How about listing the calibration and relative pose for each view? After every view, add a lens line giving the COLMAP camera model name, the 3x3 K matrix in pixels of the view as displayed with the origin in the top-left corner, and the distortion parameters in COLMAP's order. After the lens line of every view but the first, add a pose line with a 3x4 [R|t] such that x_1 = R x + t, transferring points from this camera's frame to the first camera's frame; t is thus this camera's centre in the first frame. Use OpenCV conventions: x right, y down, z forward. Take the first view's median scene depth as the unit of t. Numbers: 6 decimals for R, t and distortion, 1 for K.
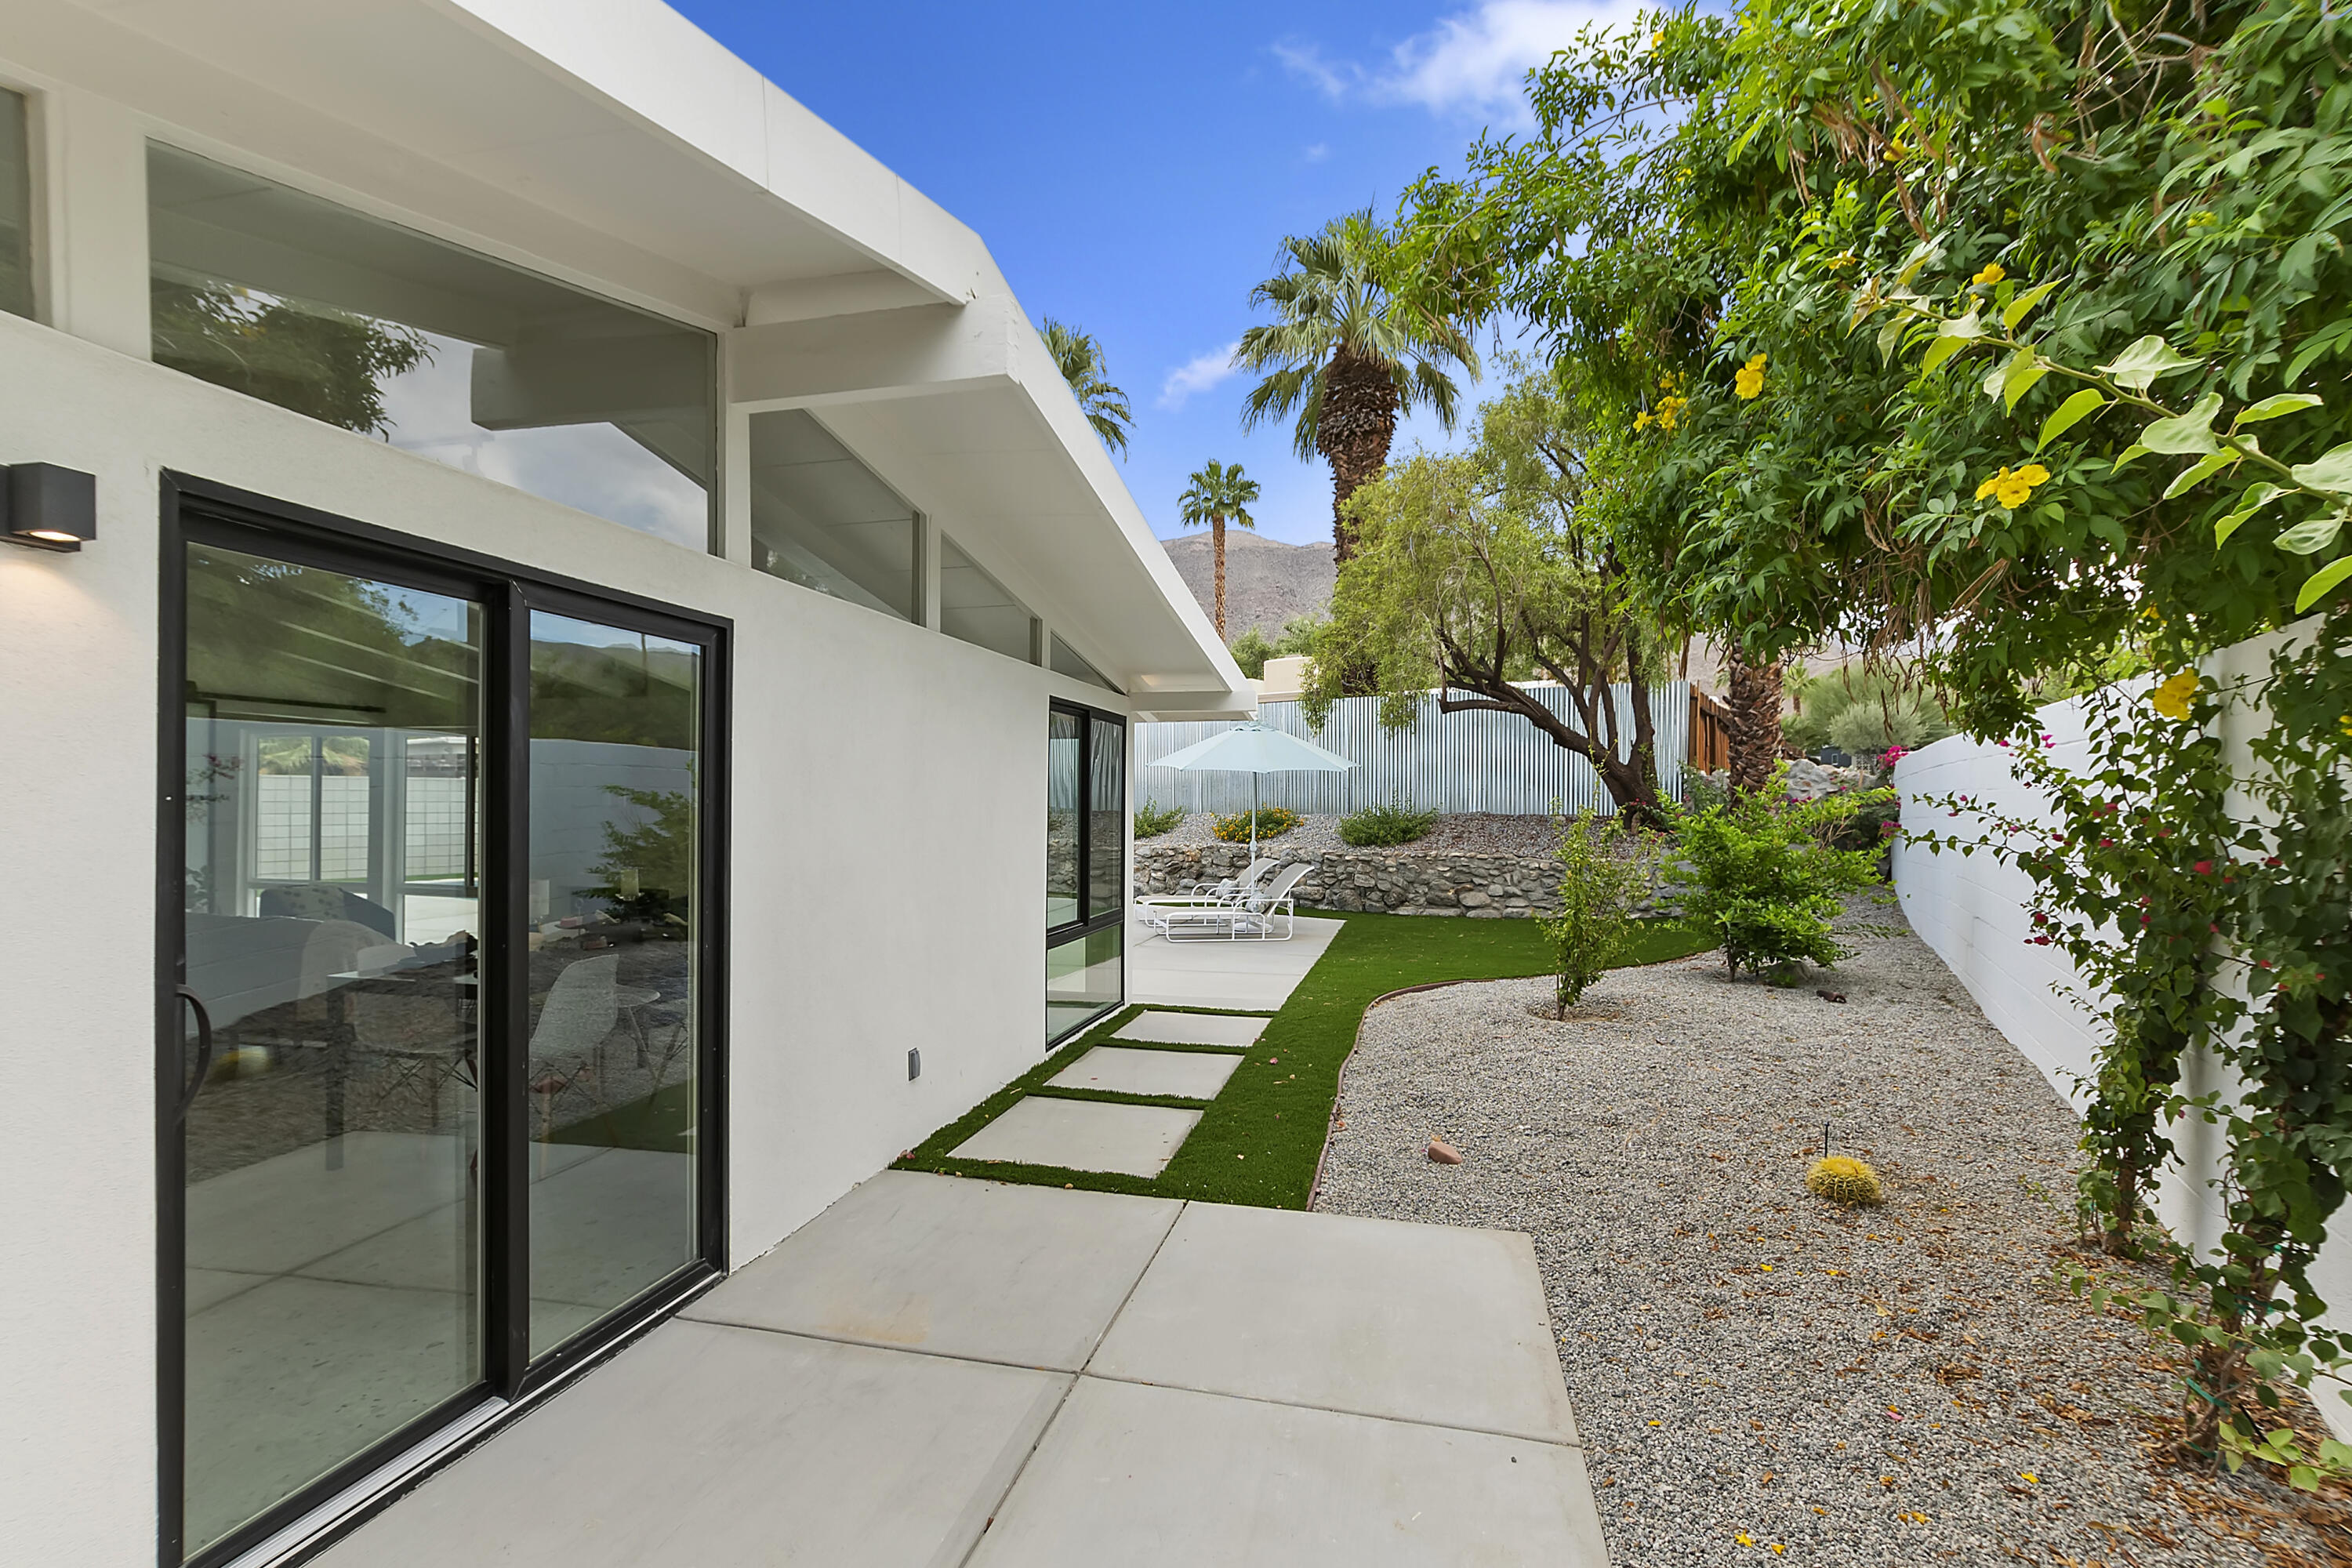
lens RADIAL K [[1071.4, 0, 1176.0], [0, 1071.4, 784.0], [0, 0, 1]] dist [-0.000754, 0.000010]
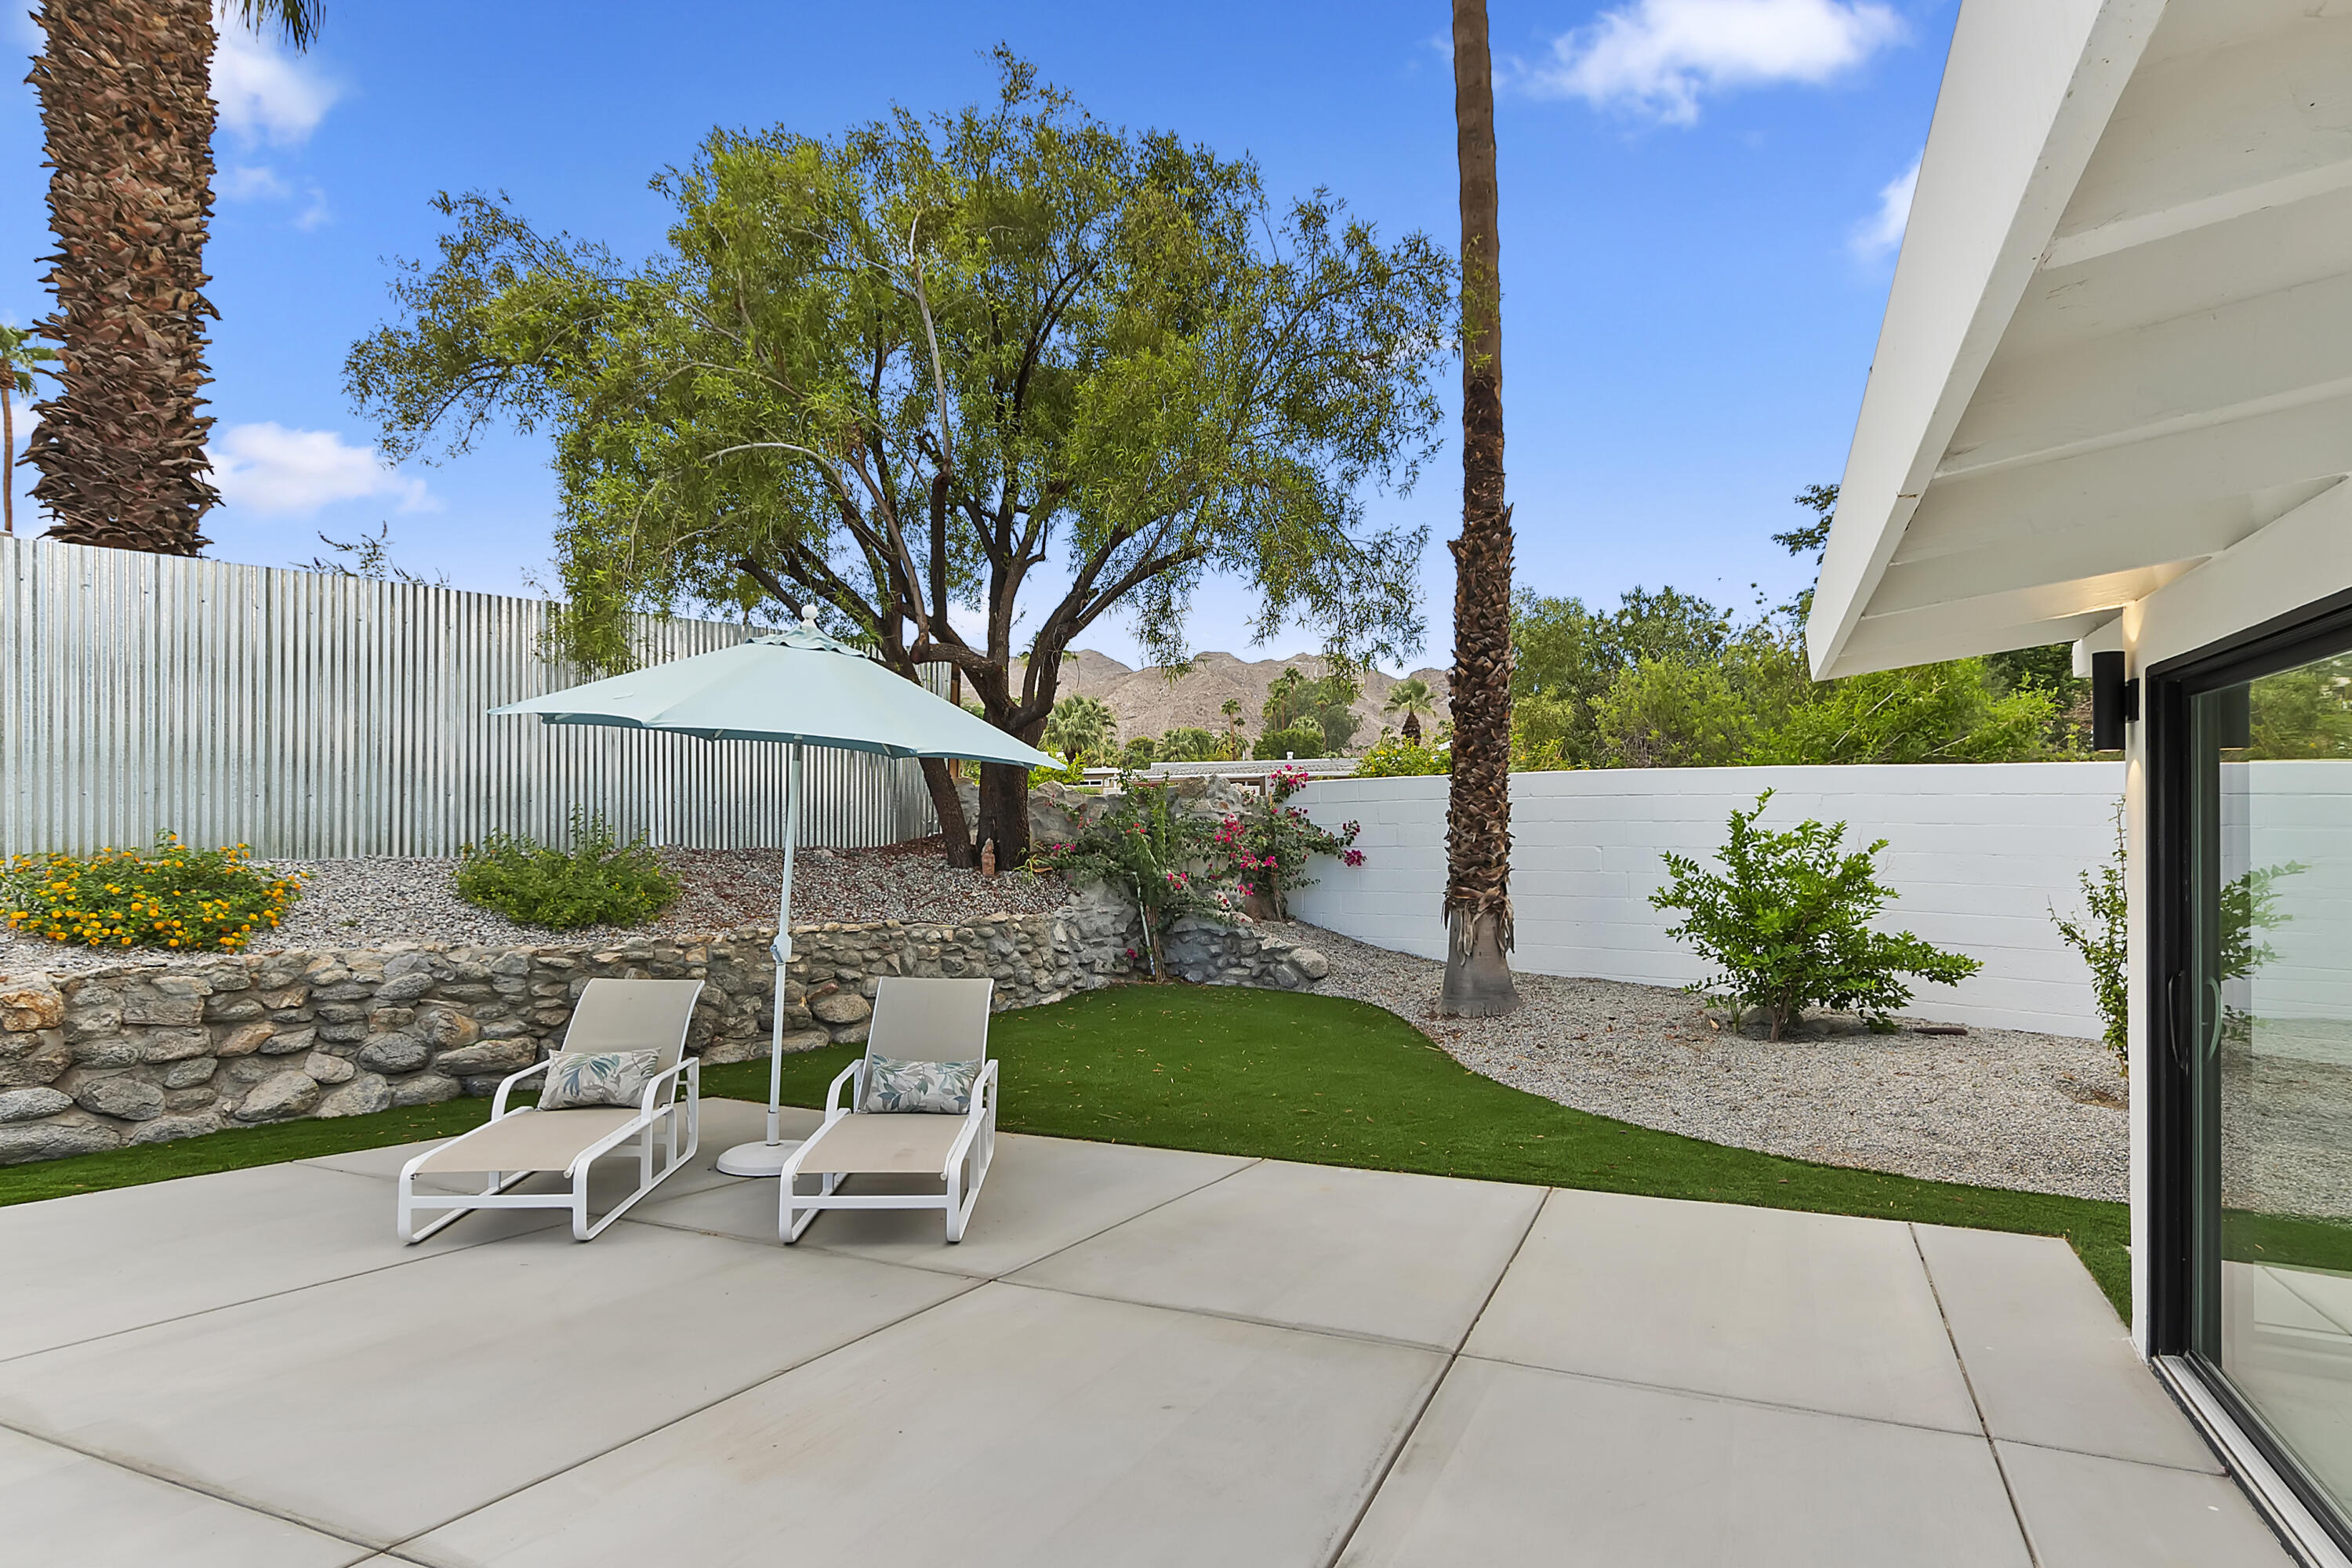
lens RADIAL K [[1309.2, 0, 1176.6], [0, 1309.2, 807.0], [0, 0, 1]] dist [0.015714, -0.000771]
pose [[0.180372, 0.007475, 0.983570, -0.297440], [-0.022411, 0.999743, -0.003488, 0.003609], [-0.983343, -0.021414, 0.180493, 0.616524]]
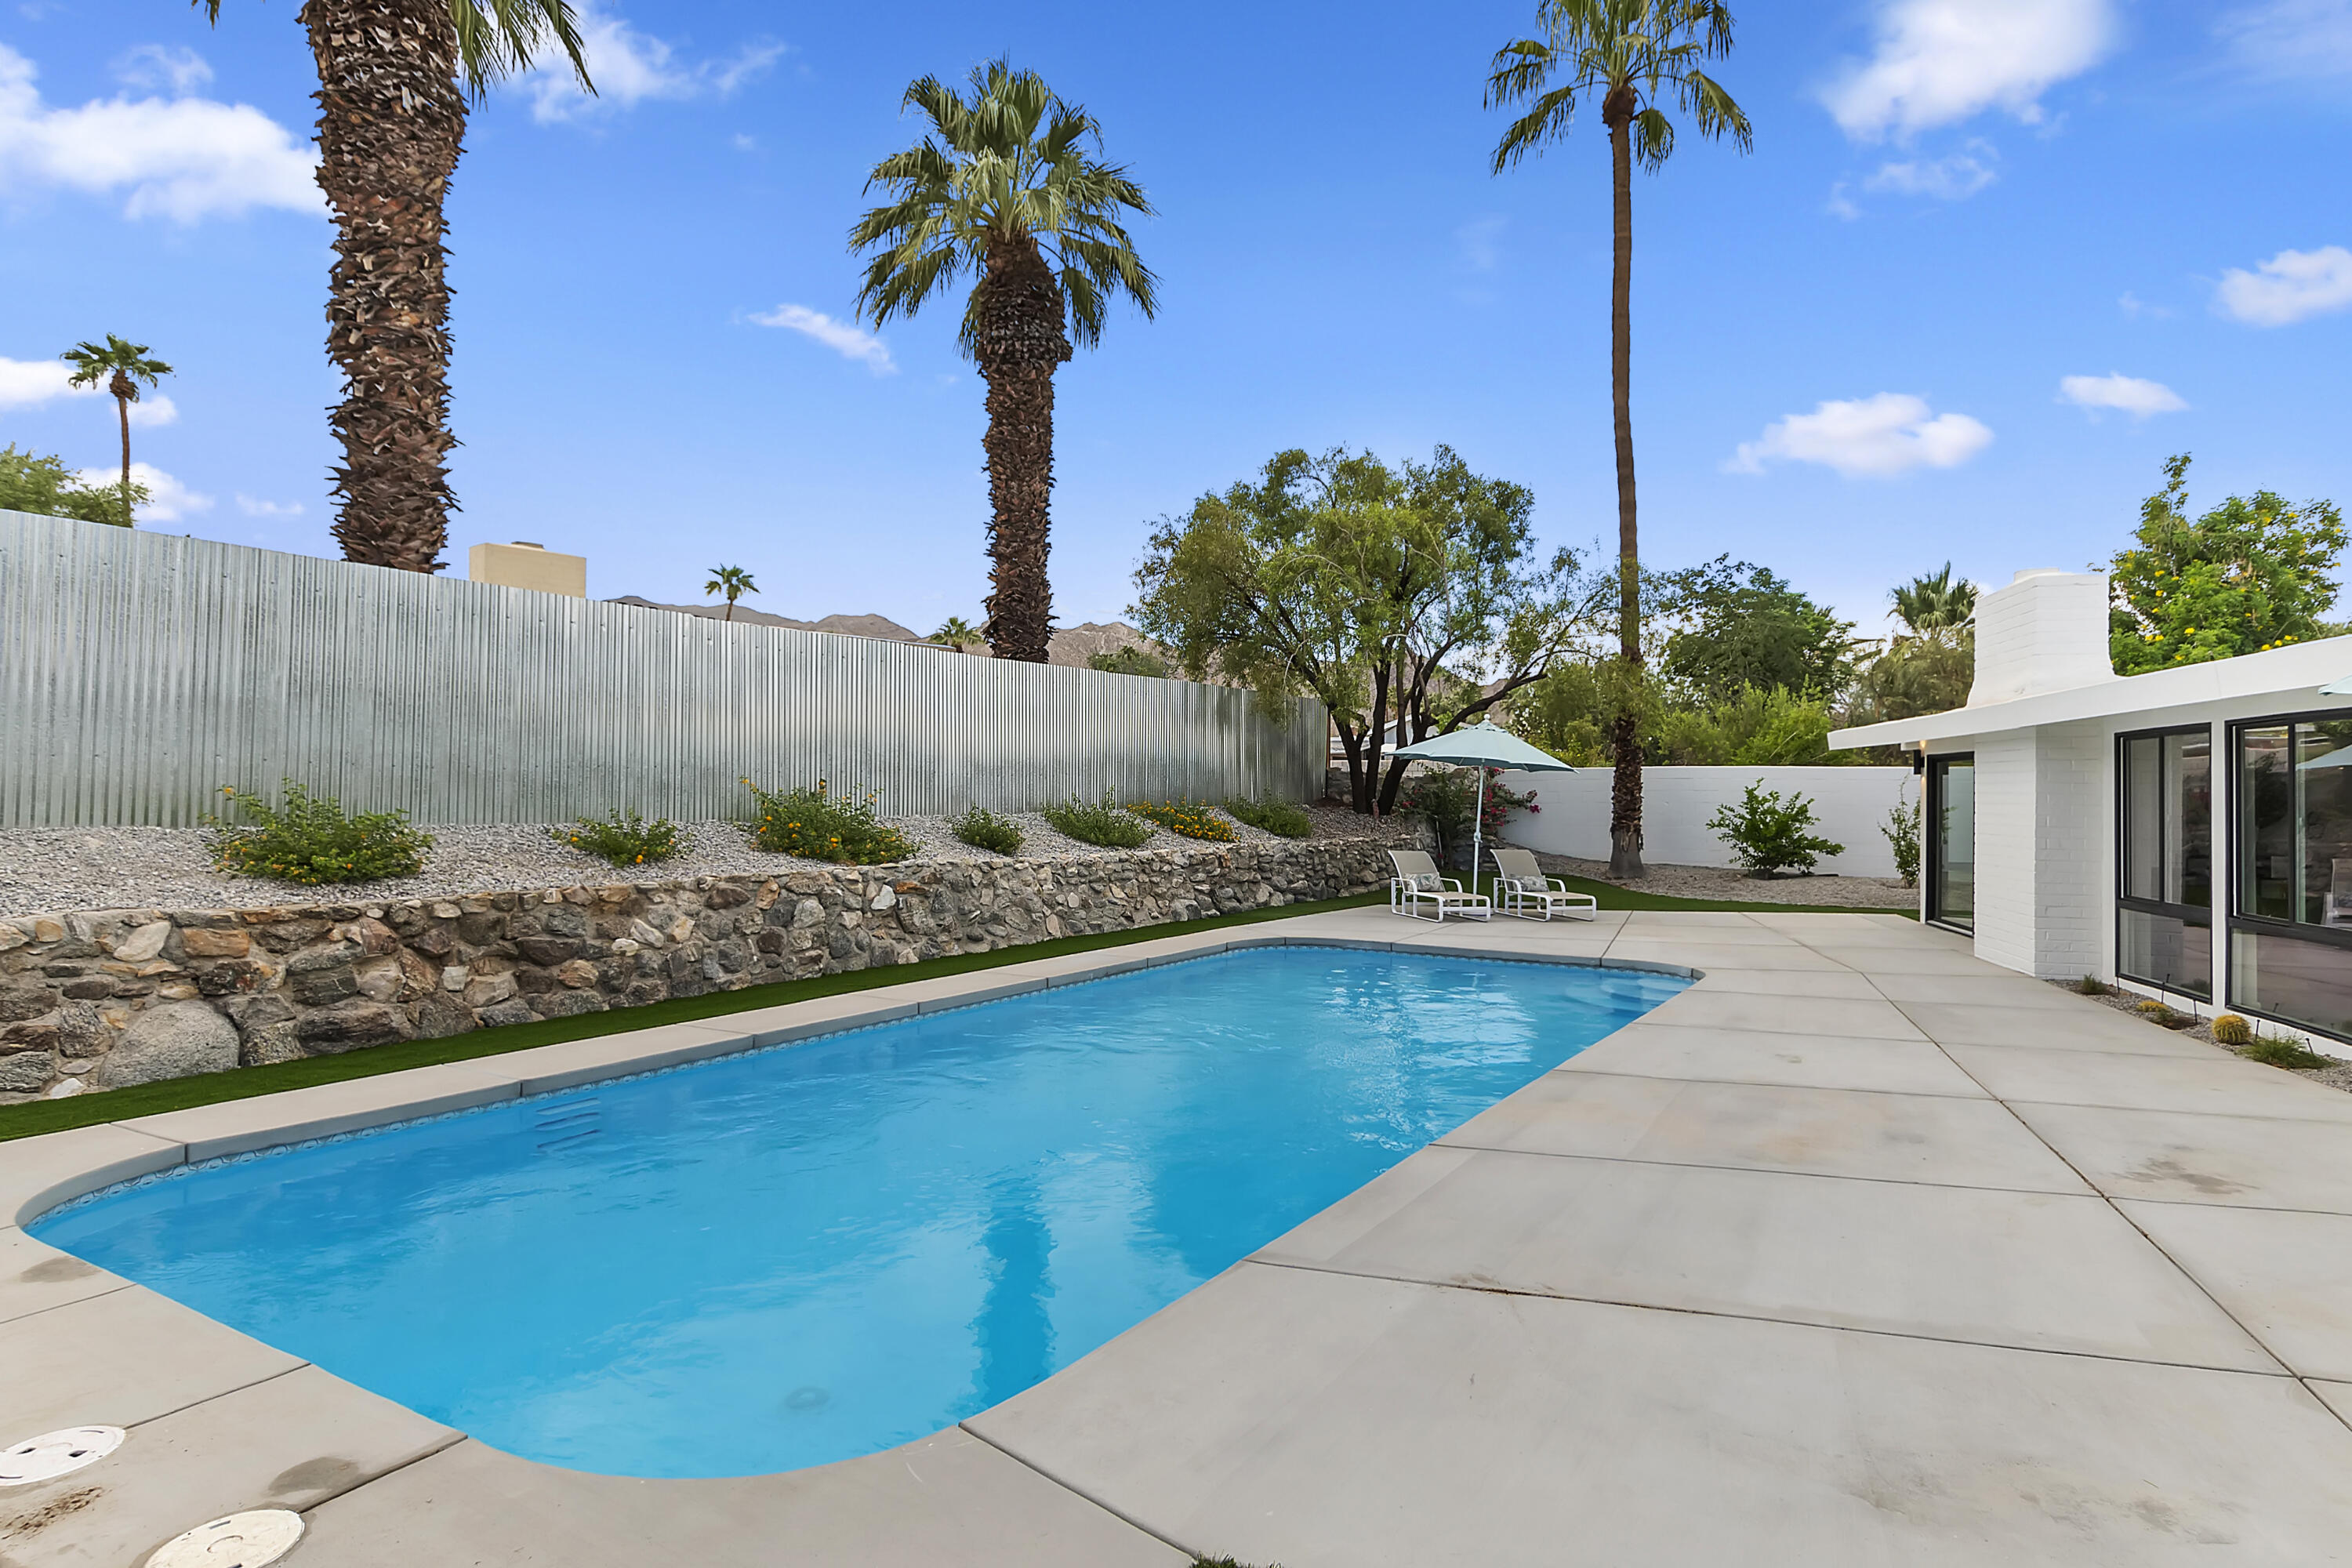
lens RADIAL K [[1288.4, 0, 1176.0], [0, 1288.4, 784.0], [0, 0, 1]] dist [0.012899, -0.001837]
pose [[0.011590, -0.001027, 0.999932, -0.994087], [-0.024613, 0.999696, 0.001312, 0.007492], [-0.999630, -0.024626, 0.011561, 1.031211]]
